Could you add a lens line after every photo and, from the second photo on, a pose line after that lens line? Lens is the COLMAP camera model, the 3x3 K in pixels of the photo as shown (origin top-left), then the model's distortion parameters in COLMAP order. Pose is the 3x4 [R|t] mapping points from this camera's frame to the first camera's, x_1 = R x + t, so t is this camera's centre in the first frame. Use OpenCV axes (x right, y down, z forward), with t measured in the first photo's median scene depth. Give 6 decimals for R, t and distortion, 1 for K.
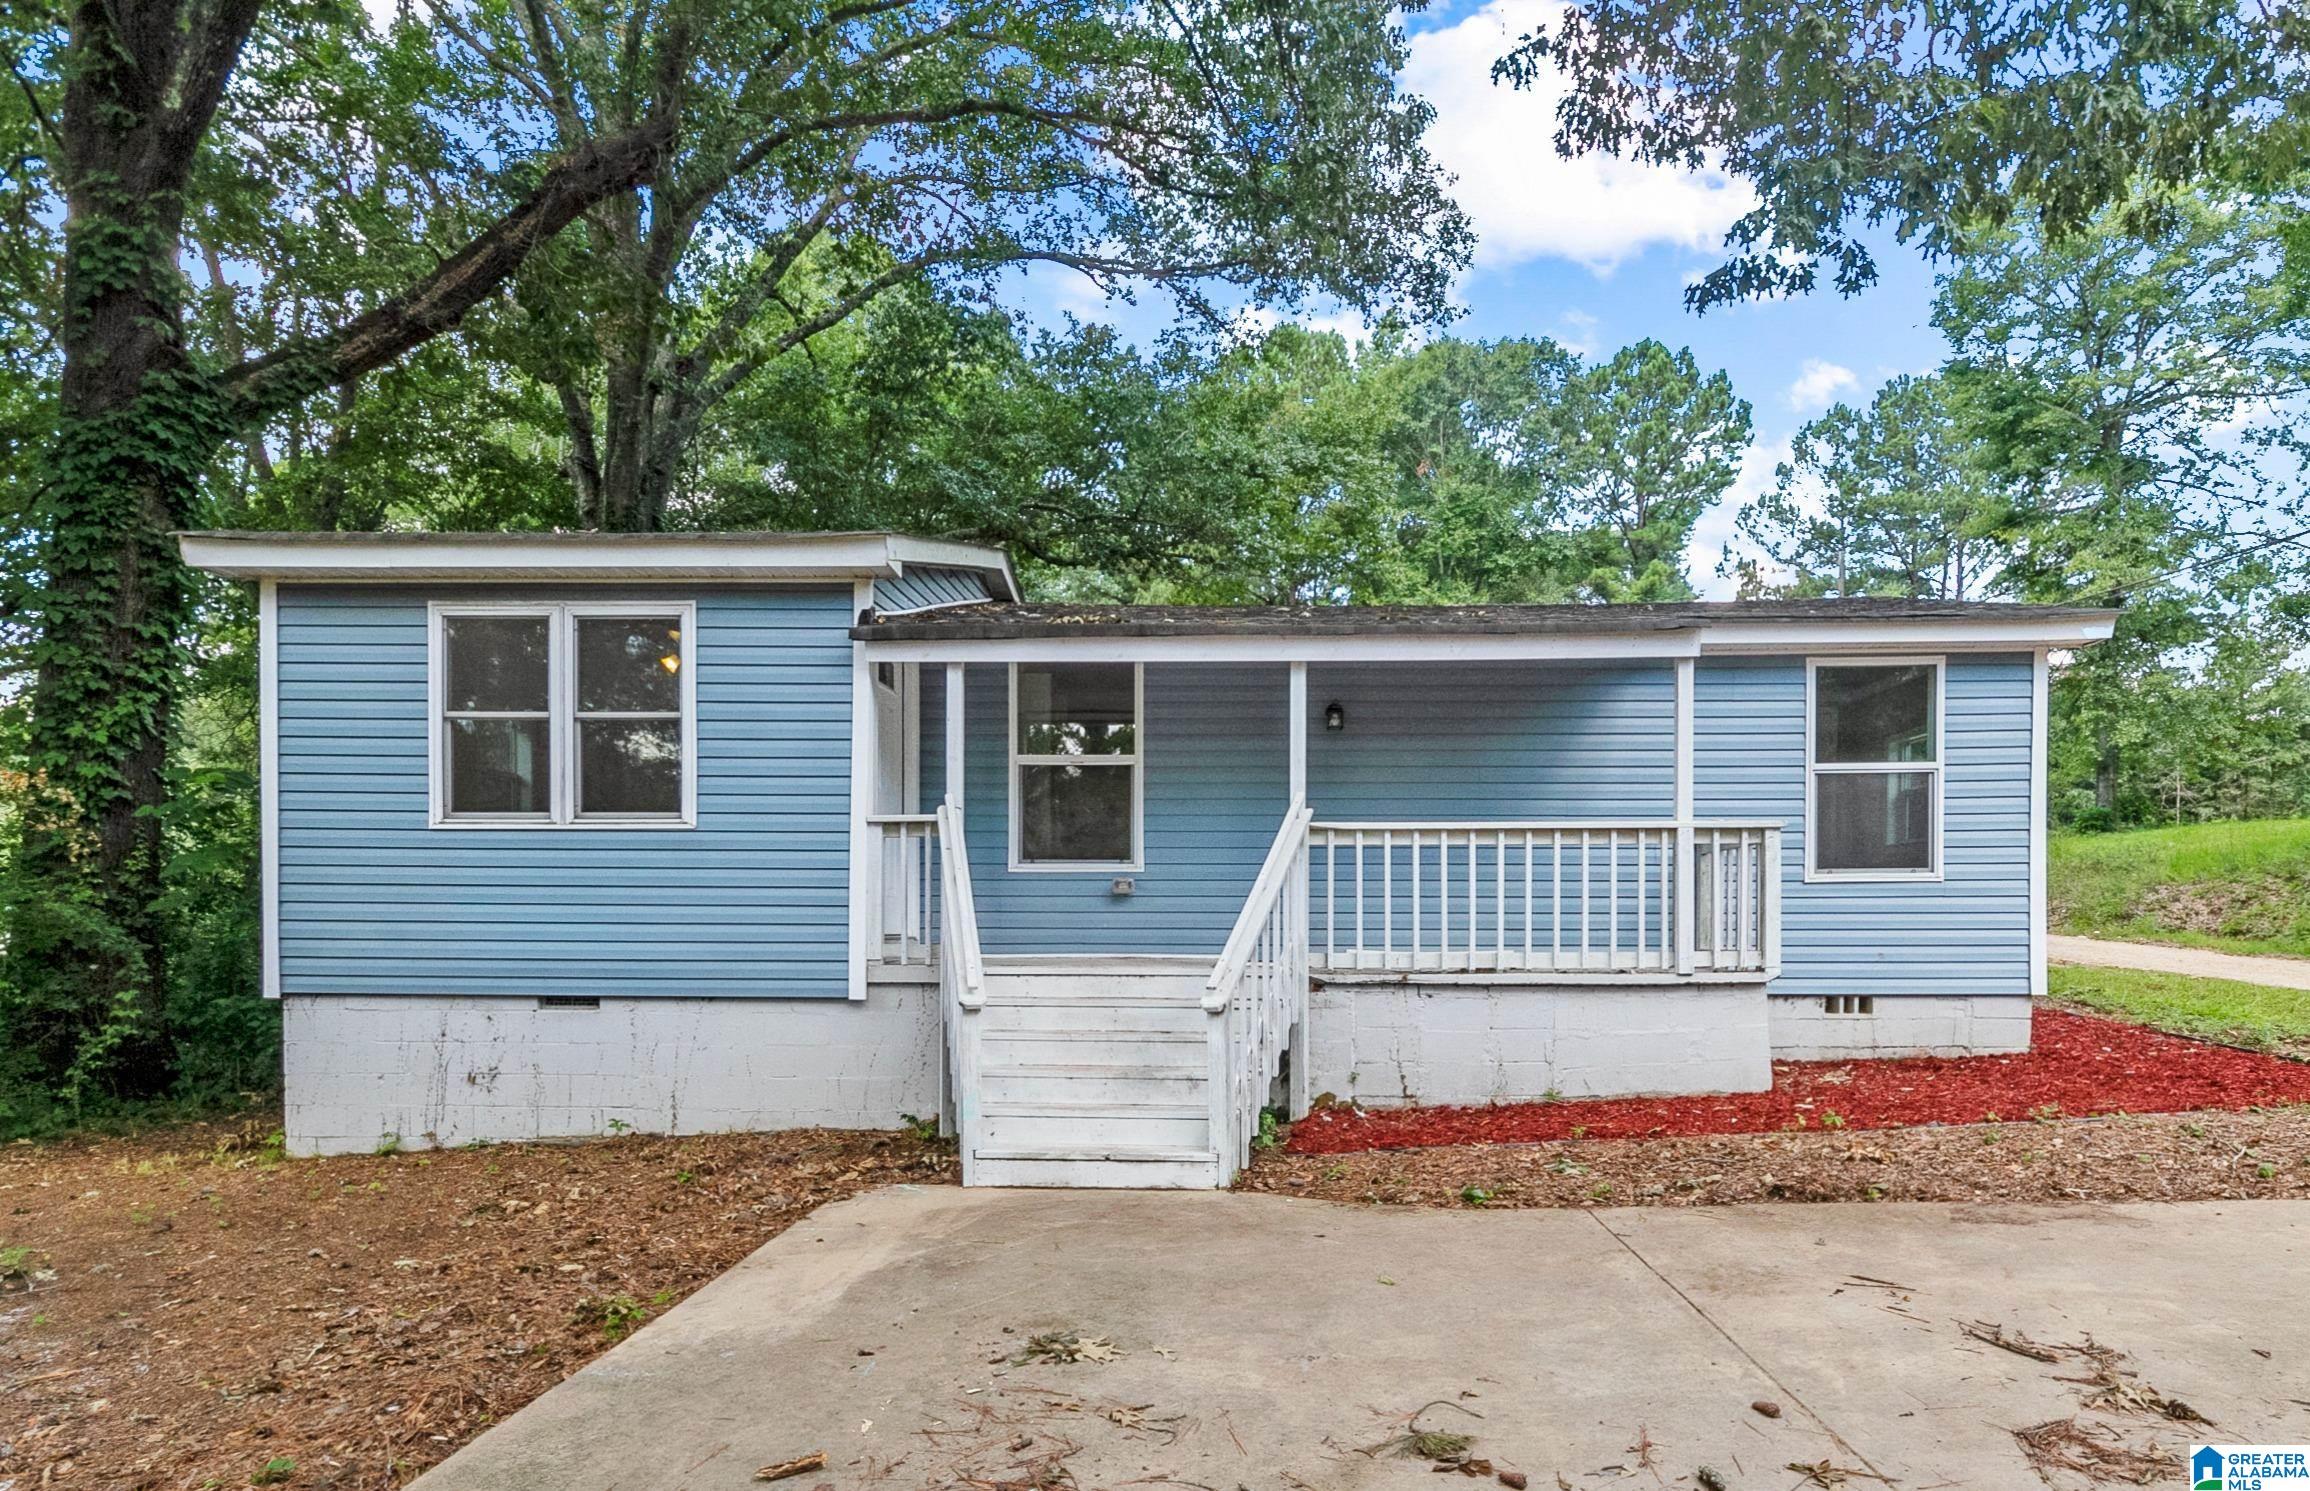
lens RADIAL K [[1302.9, 0, 1155.0], [0, 1302.9, 886.3], [0, 0, 1]] dist [0.010097, 0.001917]
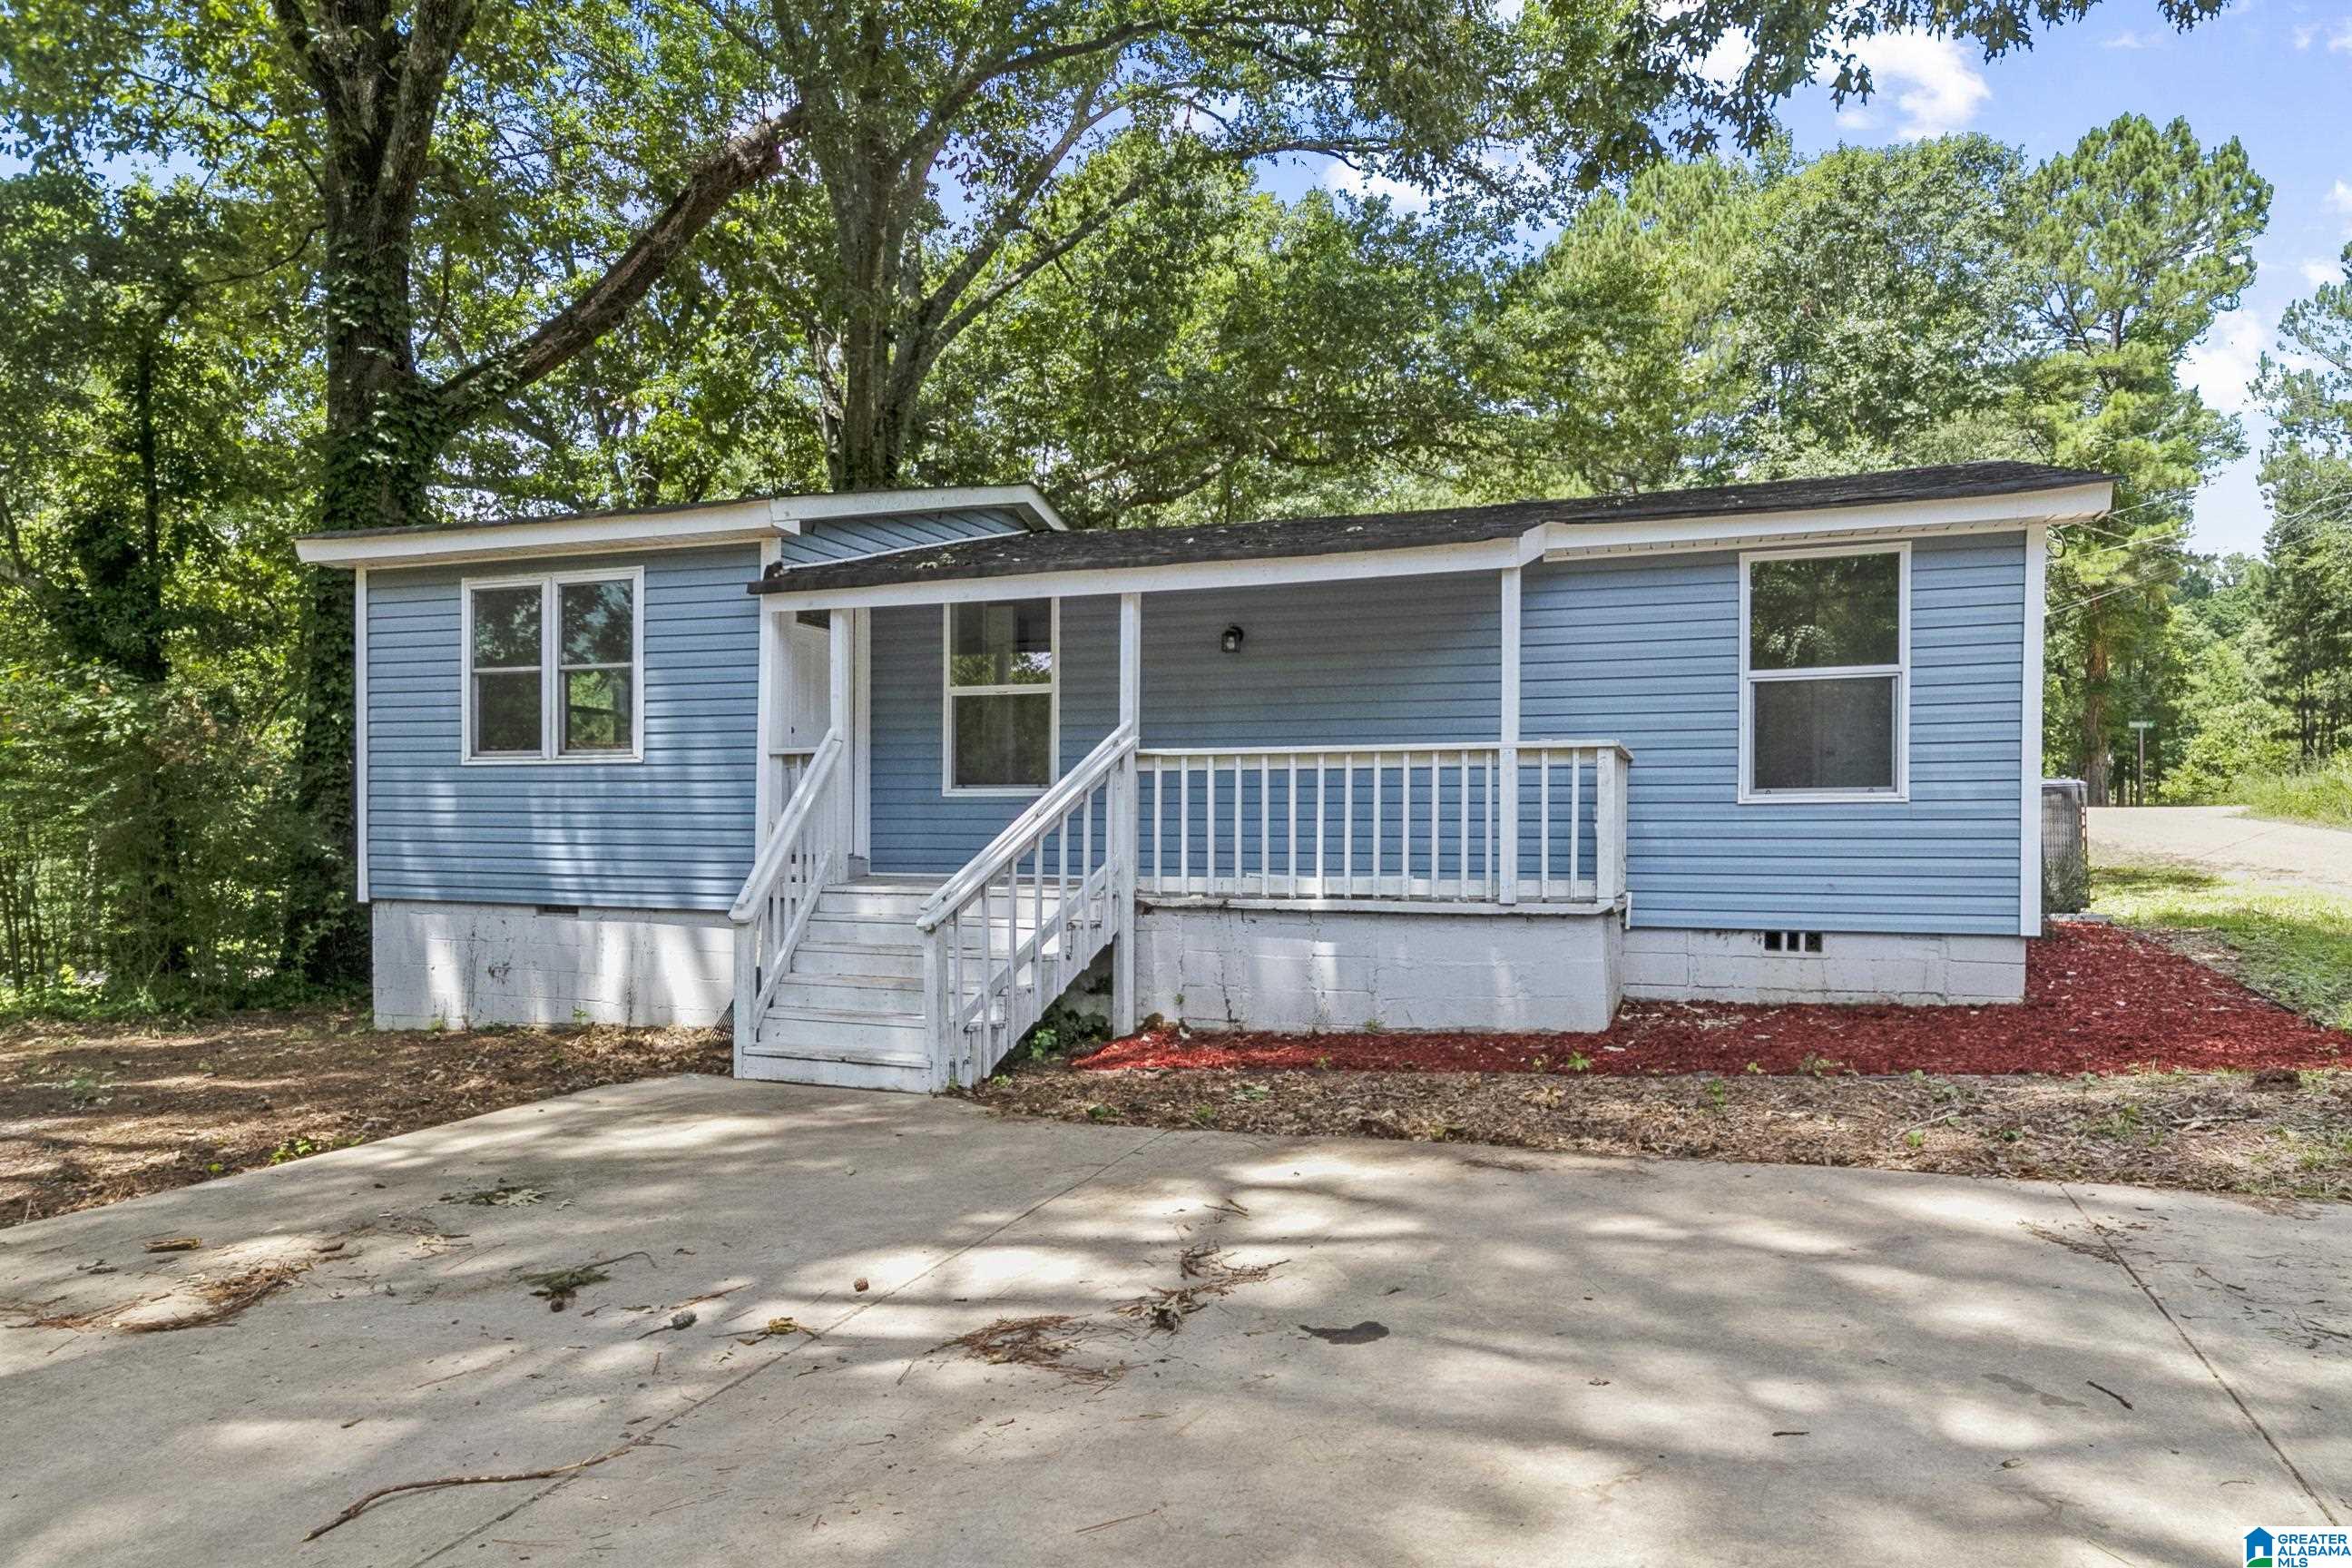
lens RADIAL K [[1411.6, 0, 1176.0], [0, 1411.6, 784.0], [0, 0, 1]] dist [0.006246, 0.002984]
pose [[0.952056, -0.007429, -0.305833, 0.440487], [0.005013, 0.999950, -0.008685, -0.010765], [0.305882, 0.006736, 0.952046, -0.045131]]
